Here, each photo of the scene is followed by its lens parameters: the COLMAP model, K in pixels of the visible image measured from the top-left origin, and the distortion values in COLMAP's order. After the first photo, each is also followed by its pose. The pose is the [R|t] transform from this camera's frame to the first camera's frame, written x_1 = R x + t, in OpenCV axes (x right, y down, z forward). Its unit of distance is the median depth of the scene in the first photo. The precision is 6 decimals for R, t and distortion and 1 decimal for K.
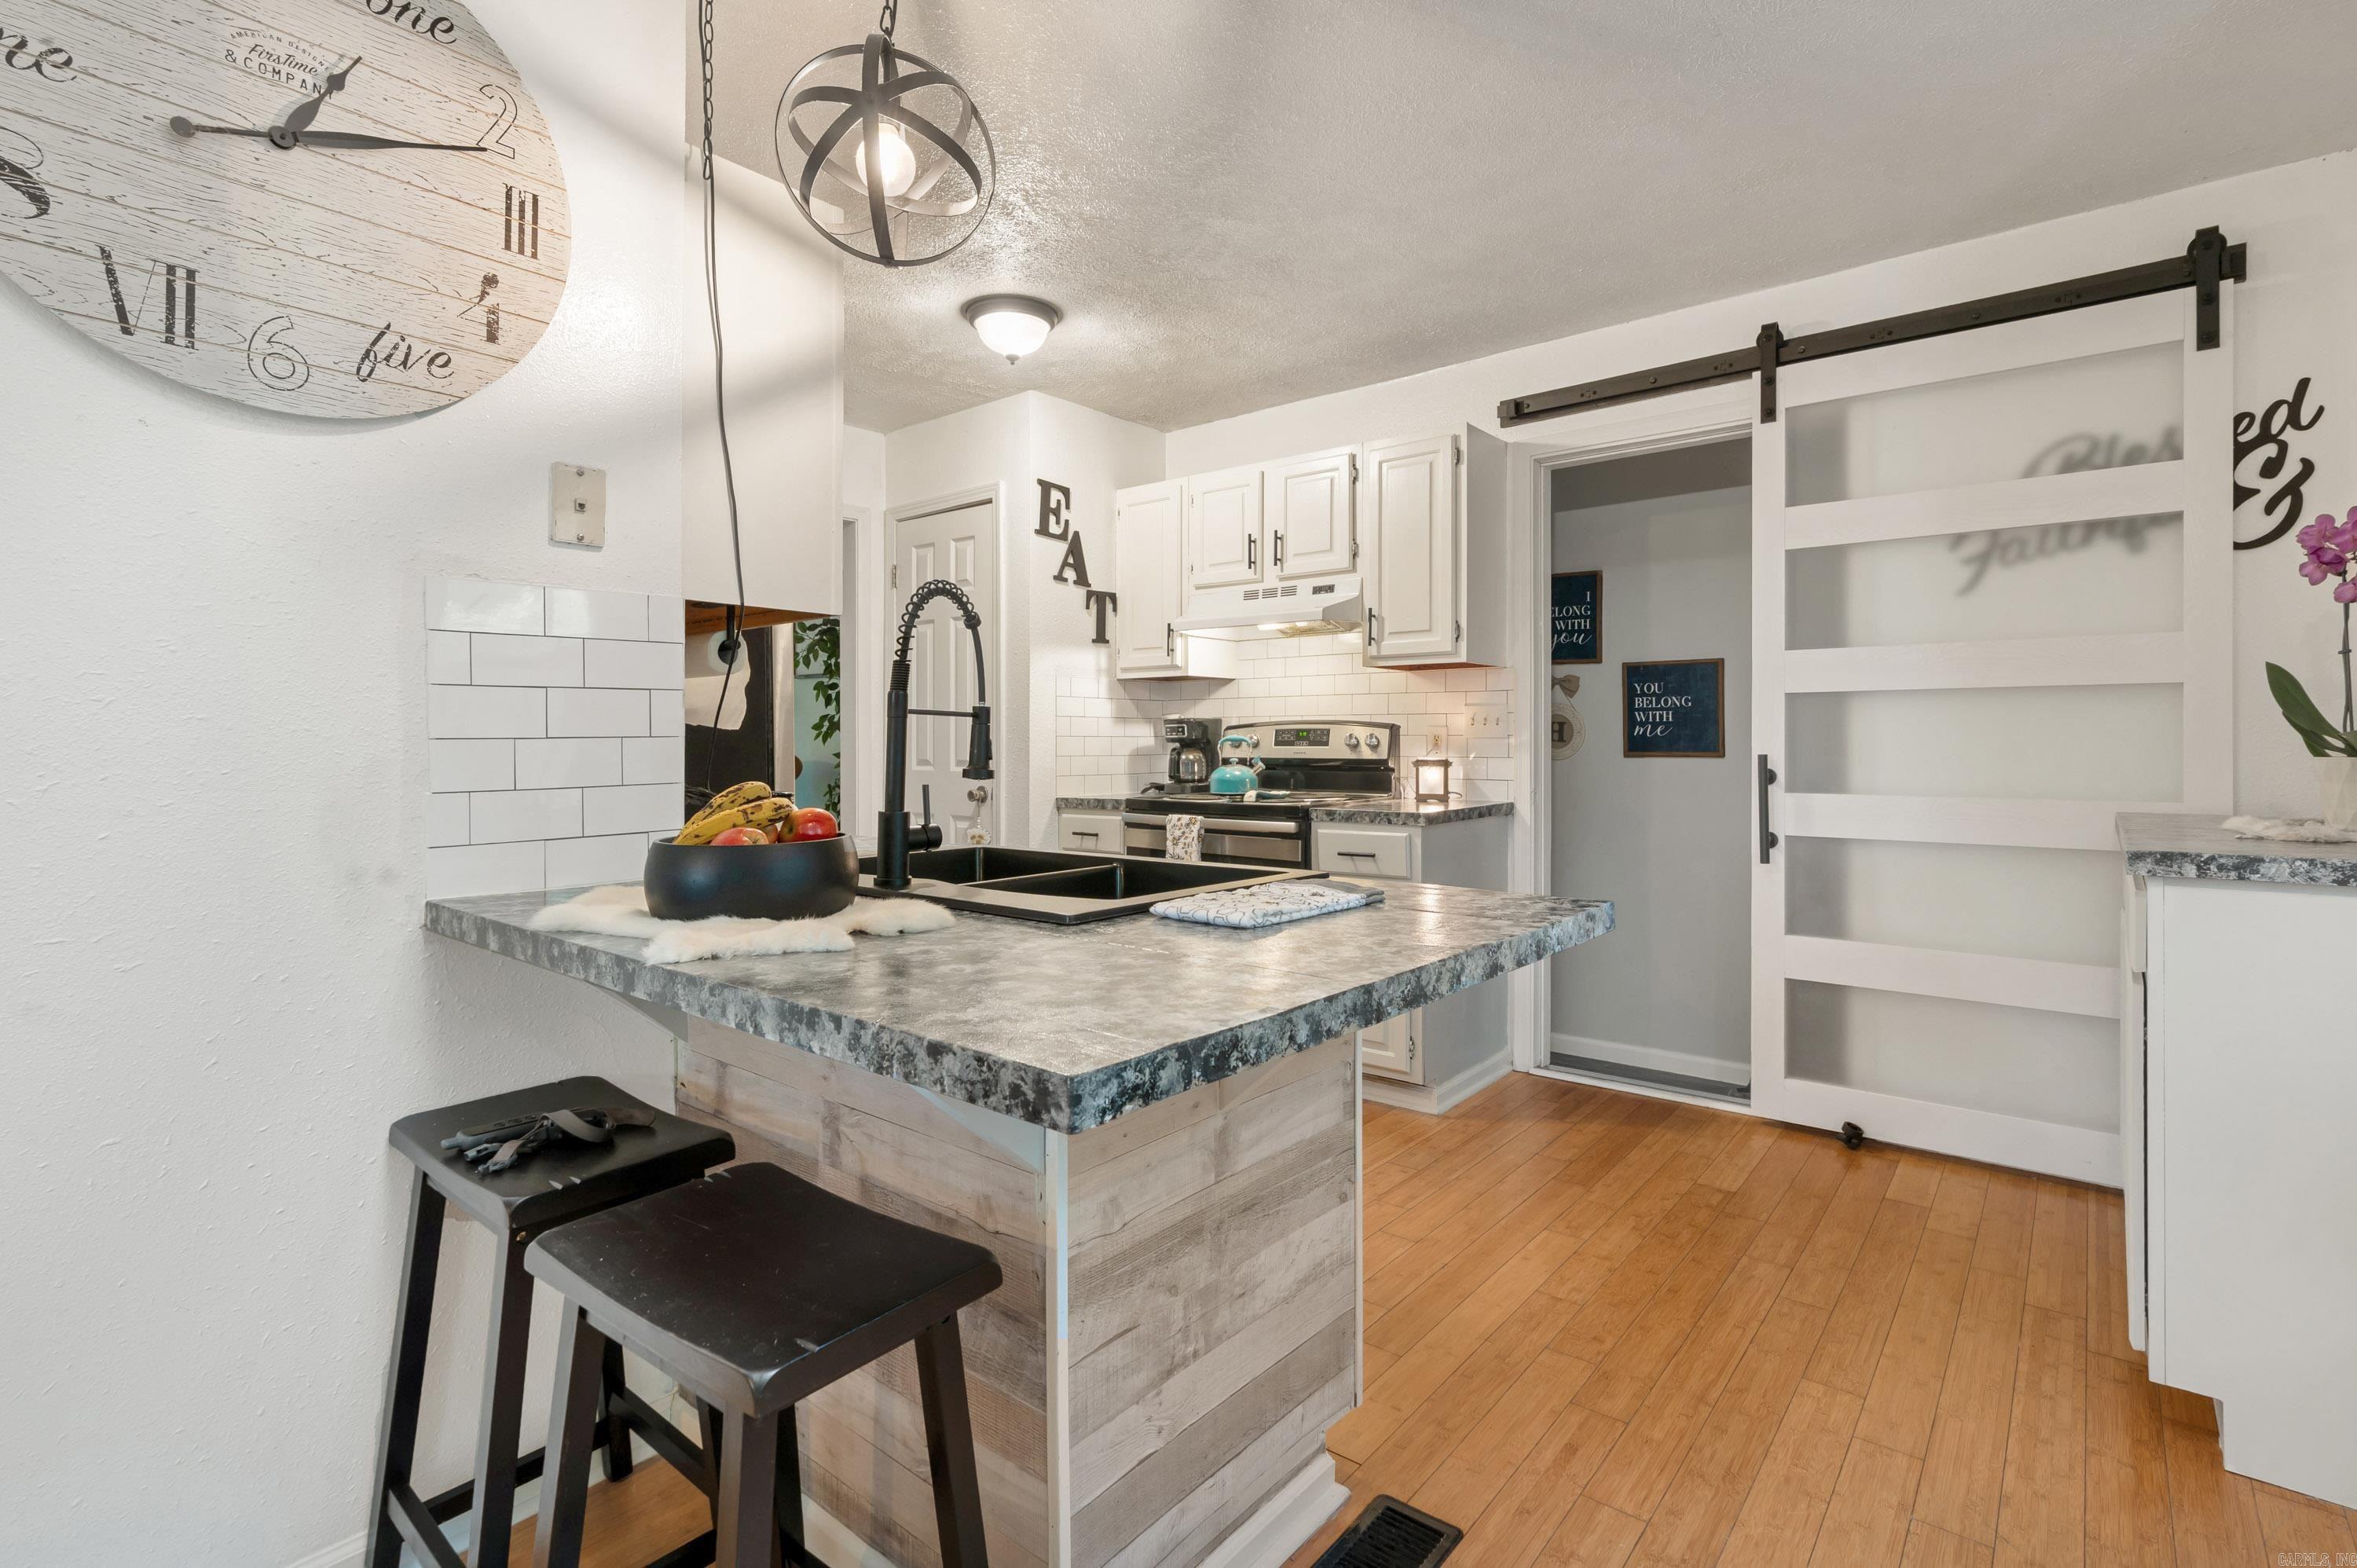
lens RADIAL K [[1082.9, 0, 1219.0], [0, 1082.9, 748.5], [0, 0, 1]] dist [-0.008968, 0.002348]
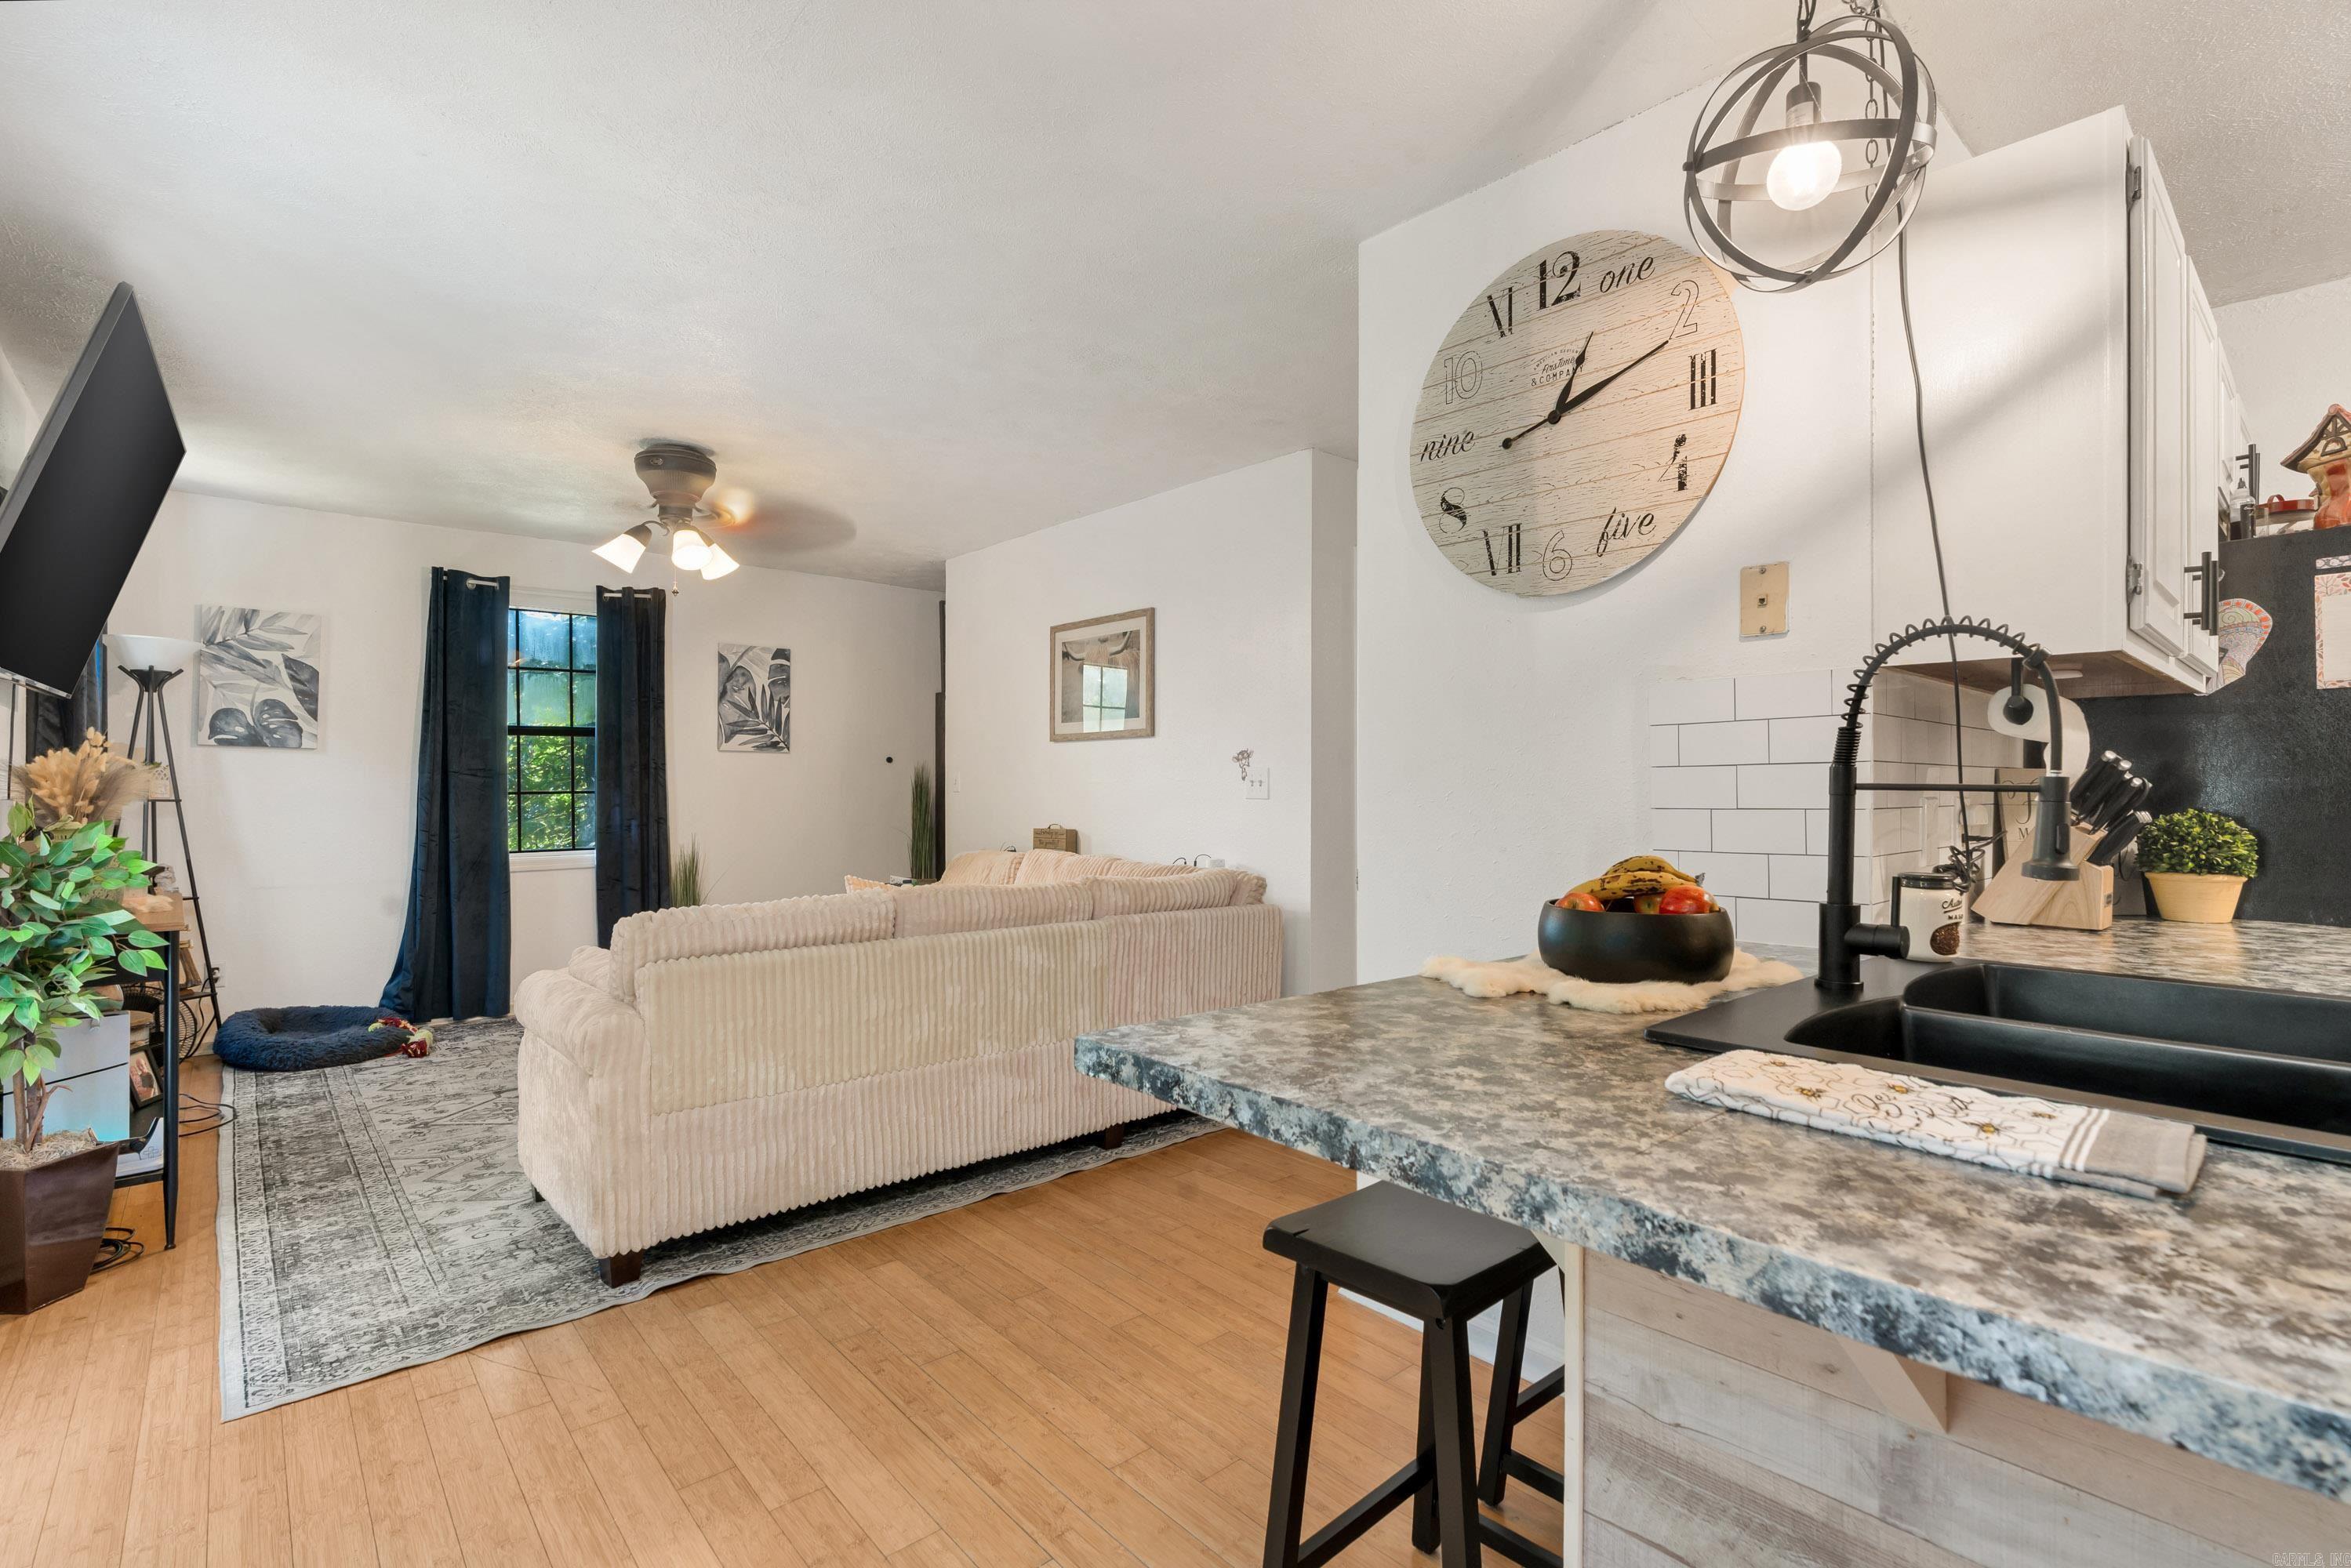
lens RADIAL K [[1080.1, 0, 1181.6], [0, 1080.1, 794.9], [0, 0, 1]] dist [-0.008968, 0.002348]
pose [[-0.163045, 0.006974, -0.986594, 0.638269], [-0.008683, 0.999926, 0.008503, -0.031558], [0.986580, 0.009953, -0.162972, 0.632630]]
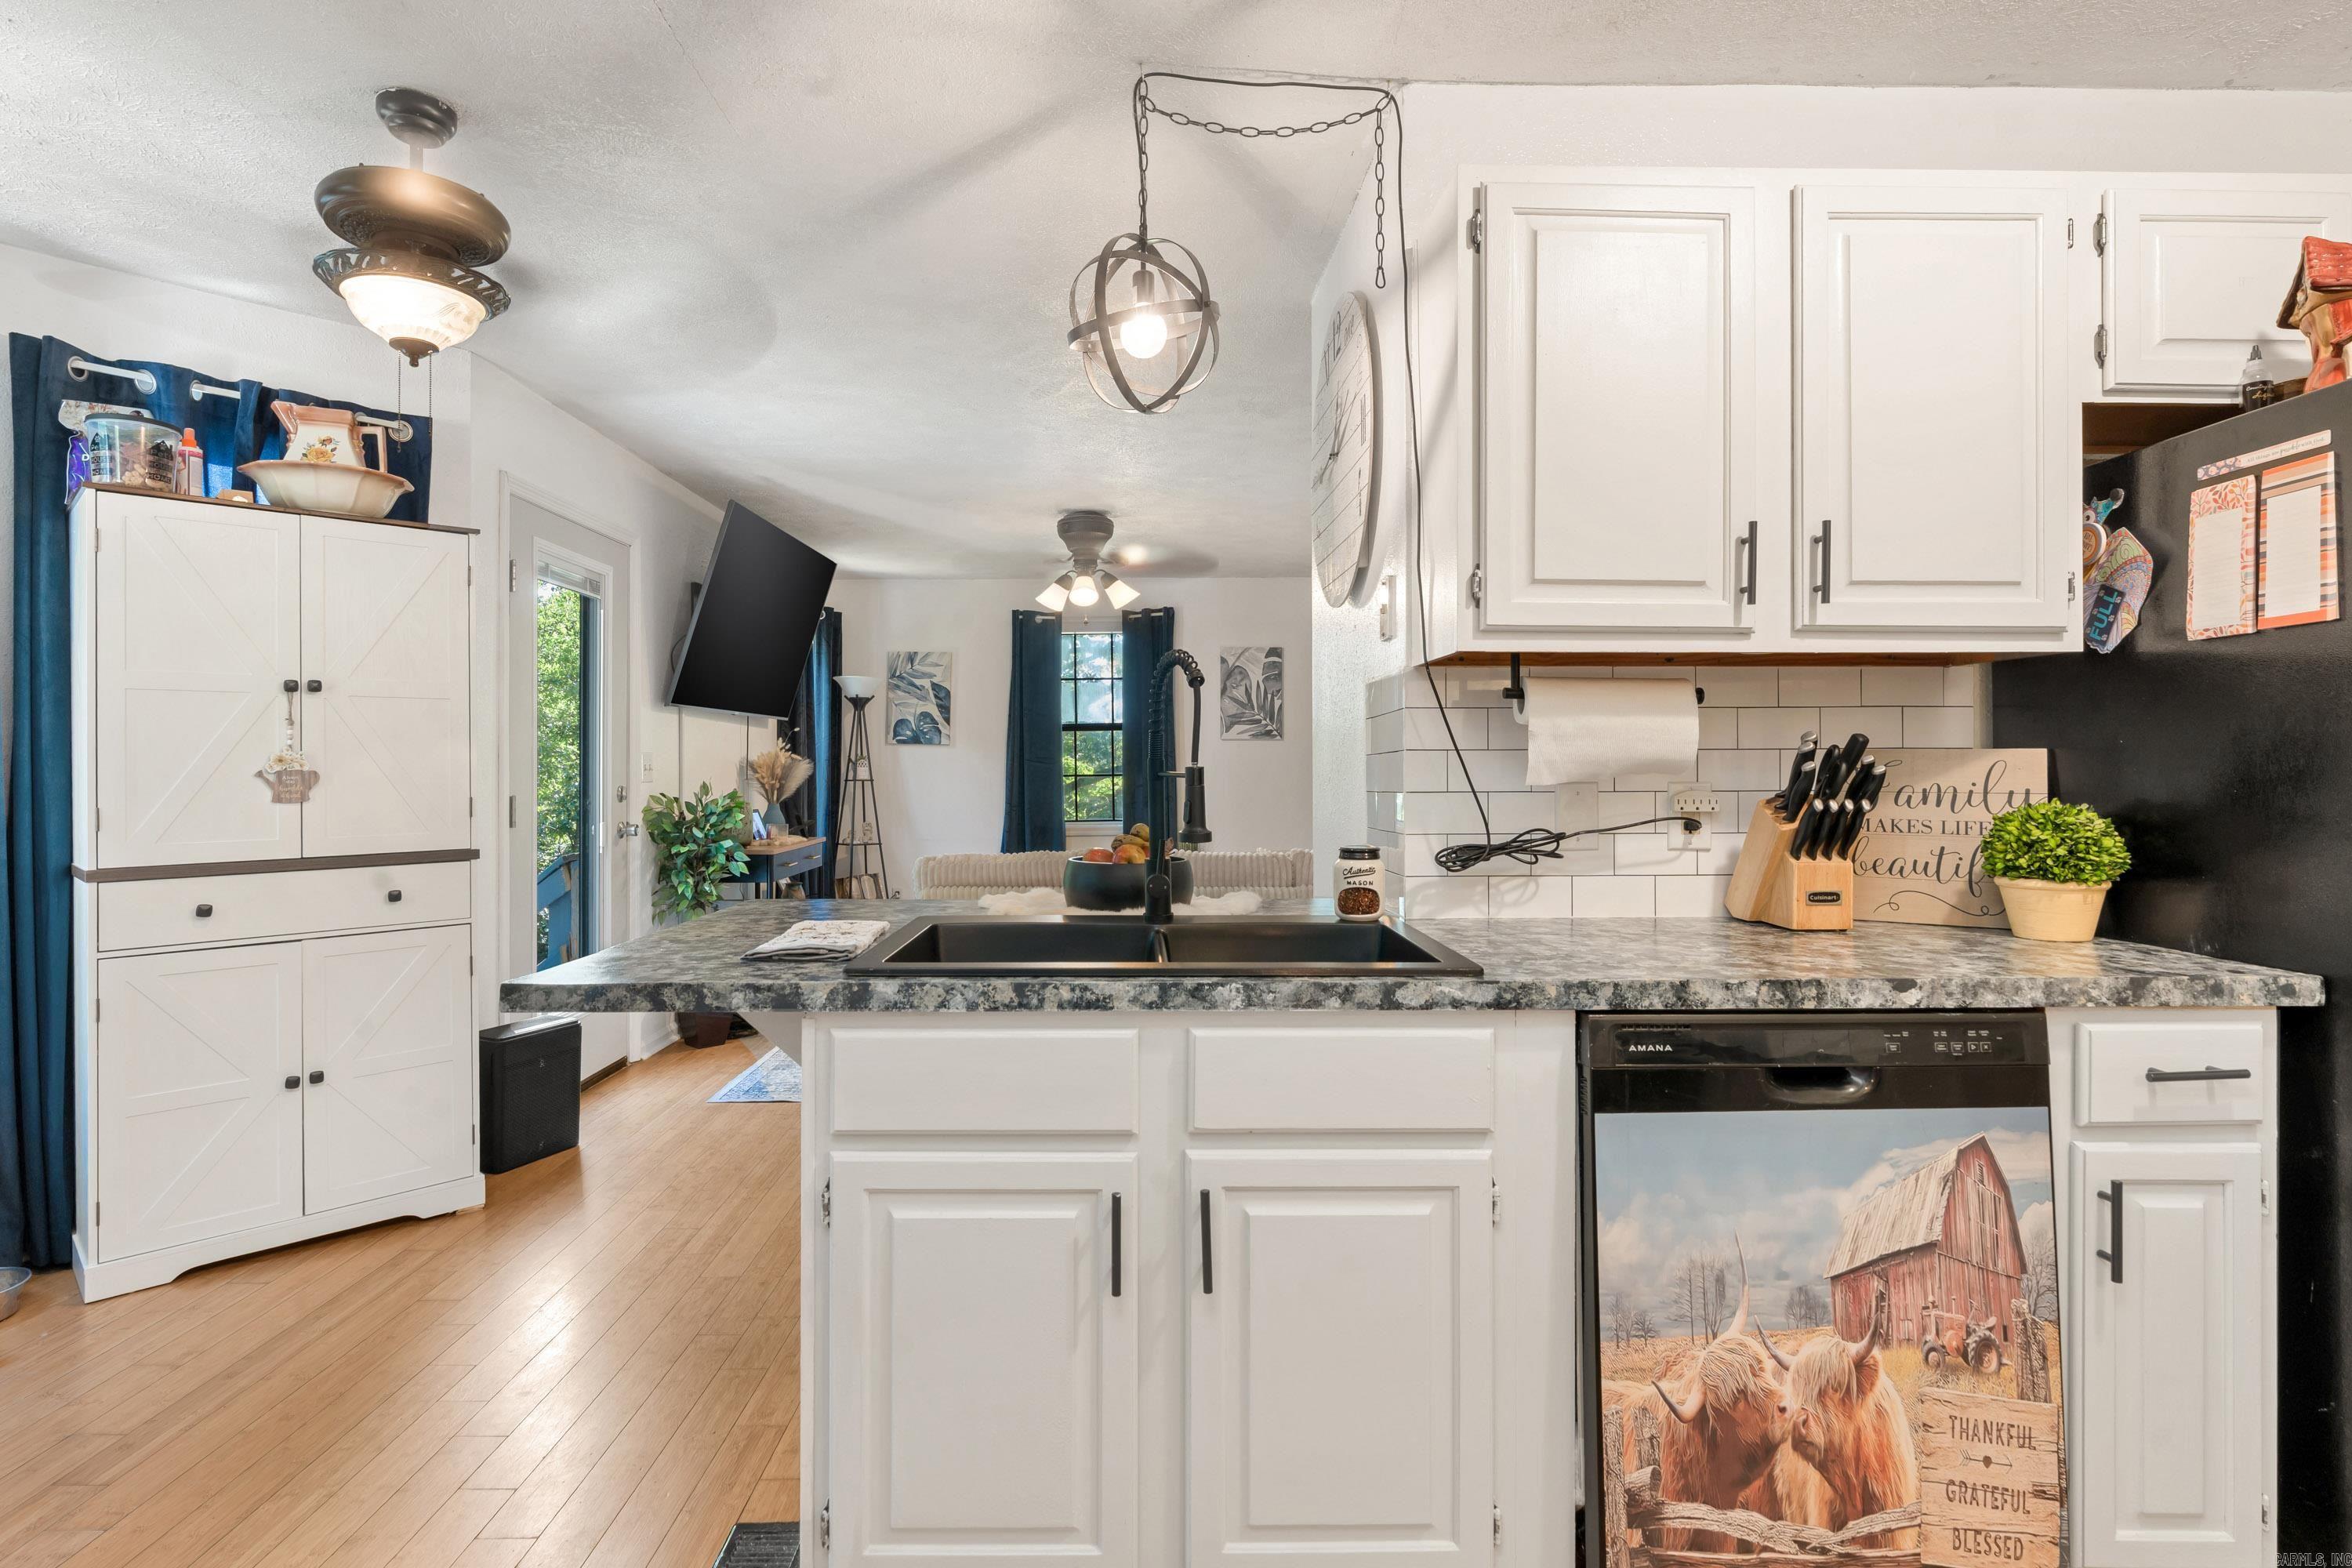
lens RADIAL K [[1207.1, 0, 1181.0], [0, 1207.1, 775.5], [0, 0, 1]] dist [0.001724, 0.000314]
pose [[-0.755434, 0.006779, -0.655190, 0.548927], [-0.001504, 0.999926, 0.012080, -0.051349], [0.655223, 0.010111, -0.755367, 2.166330]]
